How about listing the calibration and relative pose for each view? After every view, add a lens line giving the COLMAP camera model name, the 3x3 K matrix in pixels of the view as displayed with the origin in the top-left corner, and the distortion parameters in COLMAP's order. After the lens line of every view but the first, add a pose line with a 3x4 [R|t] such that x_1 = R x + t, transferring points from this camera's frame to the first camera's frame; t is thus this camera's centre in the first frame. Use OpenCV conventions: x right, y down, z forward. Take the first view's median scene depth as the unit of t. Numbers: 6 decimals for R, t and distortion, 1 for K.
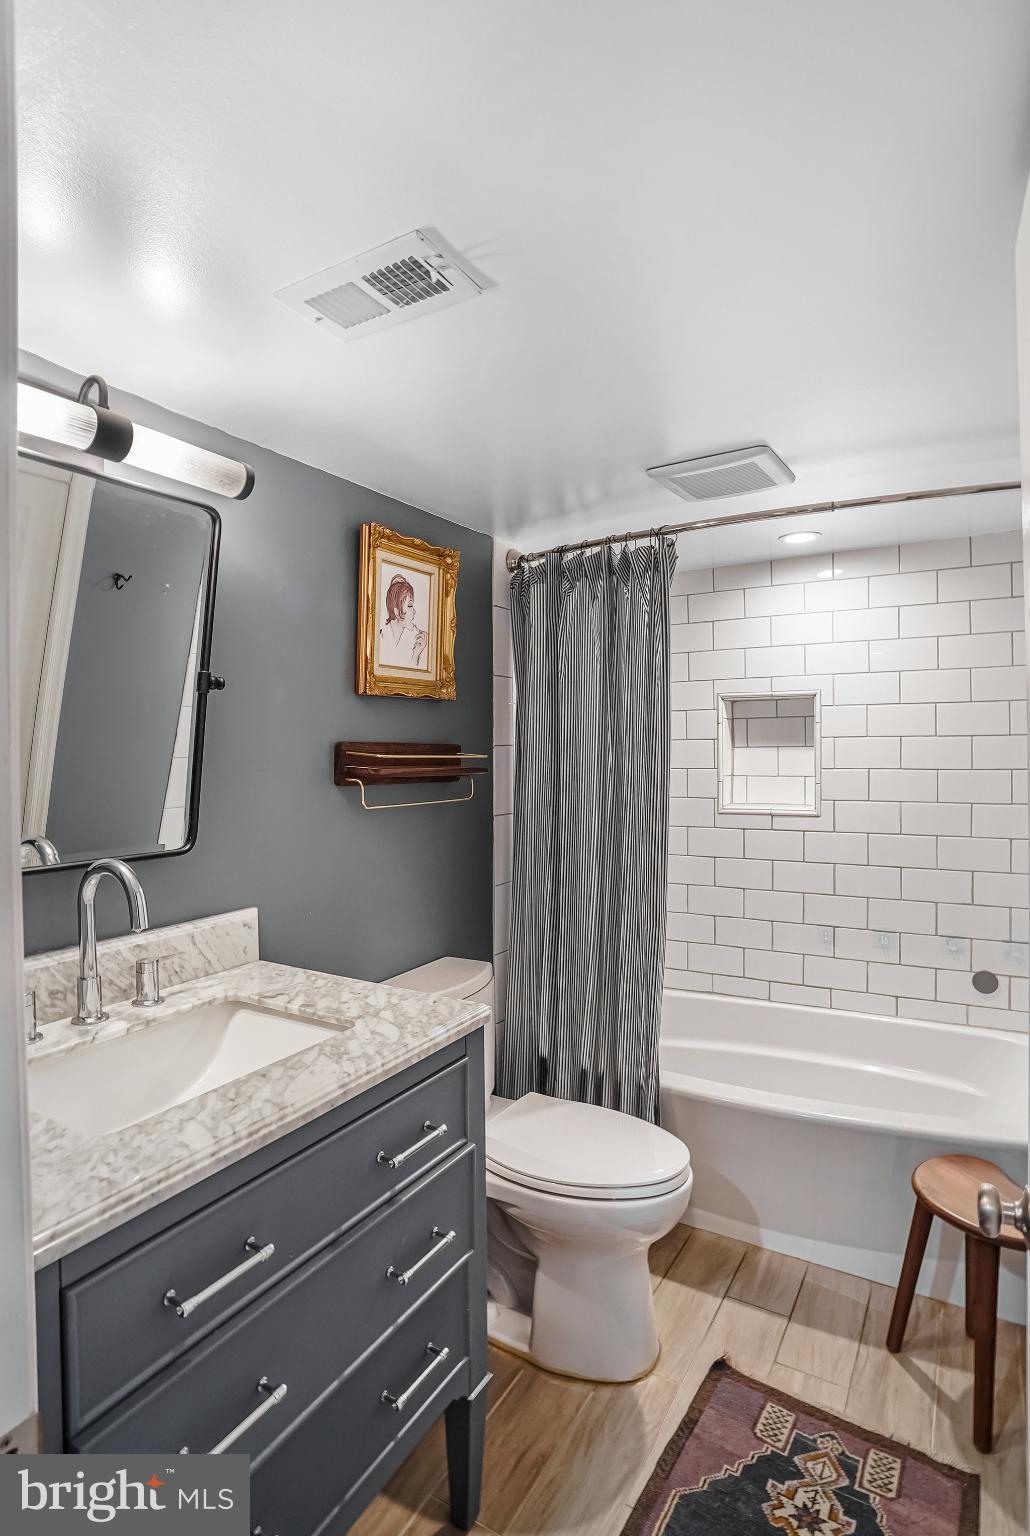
lens RADIAL K [[795.6, 0, 515.0], [0, 795.6, 768.0], [0, 0, 1]] dist [-0.074881, 0.000443]
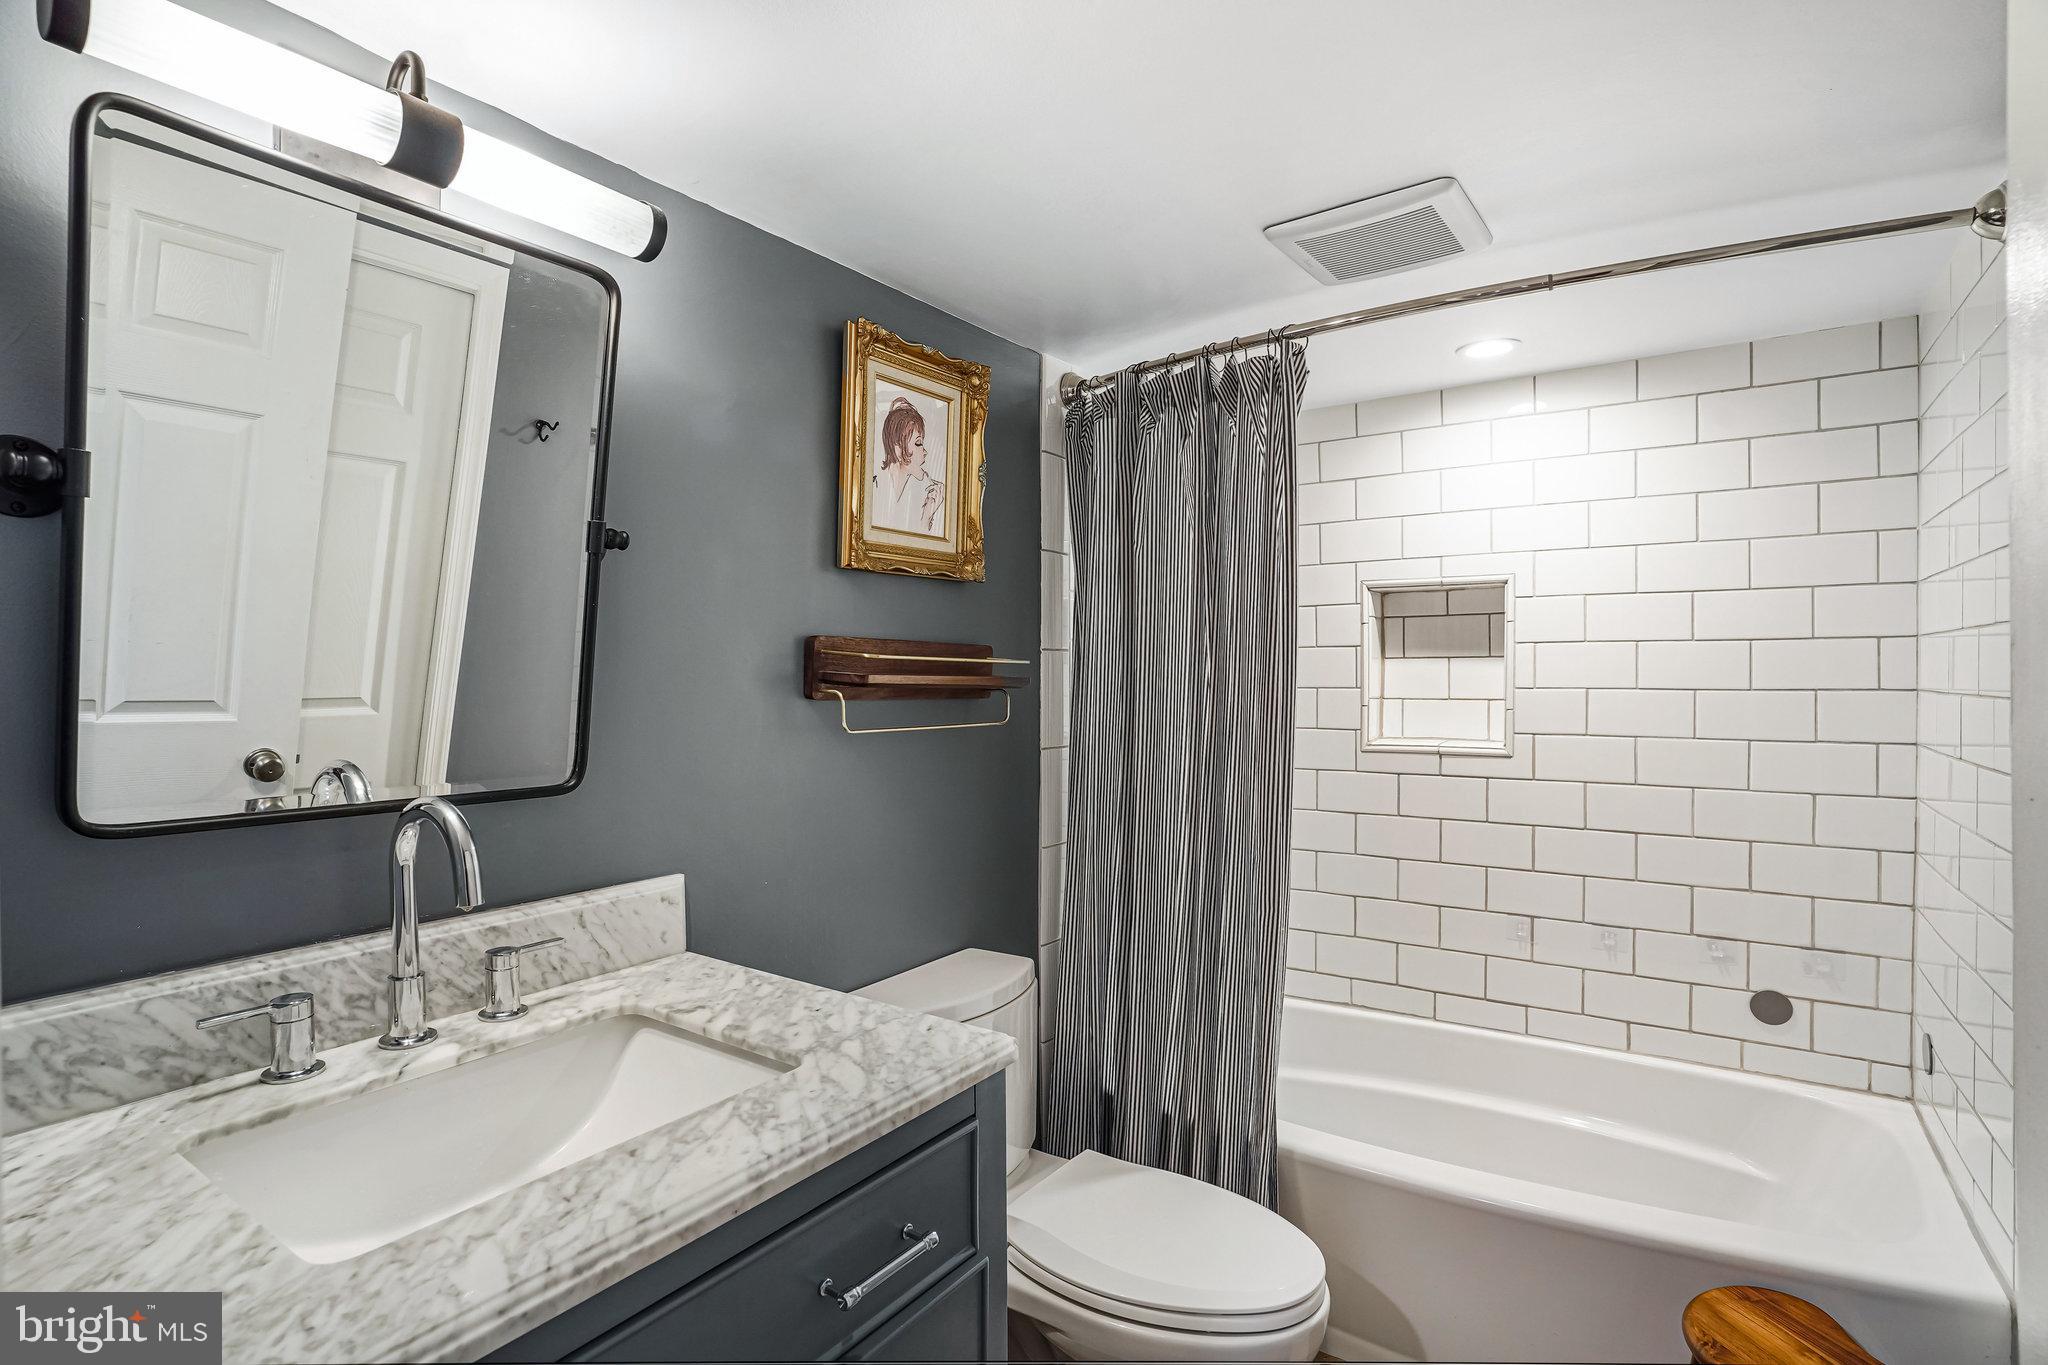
lens RADIAL K [[1016.3, 0, 995.2], [0, 1016.3, 683.2], [0, 0, 1]] dist [-0.078585, 0.040343]
pose [[0.996186, 0.006905, -0.086977, 0.013494], [-0.007992, 0.999894, -0.012161, 0.015705], [0.086883, 0.012810, 0.996136, 0.118263]]
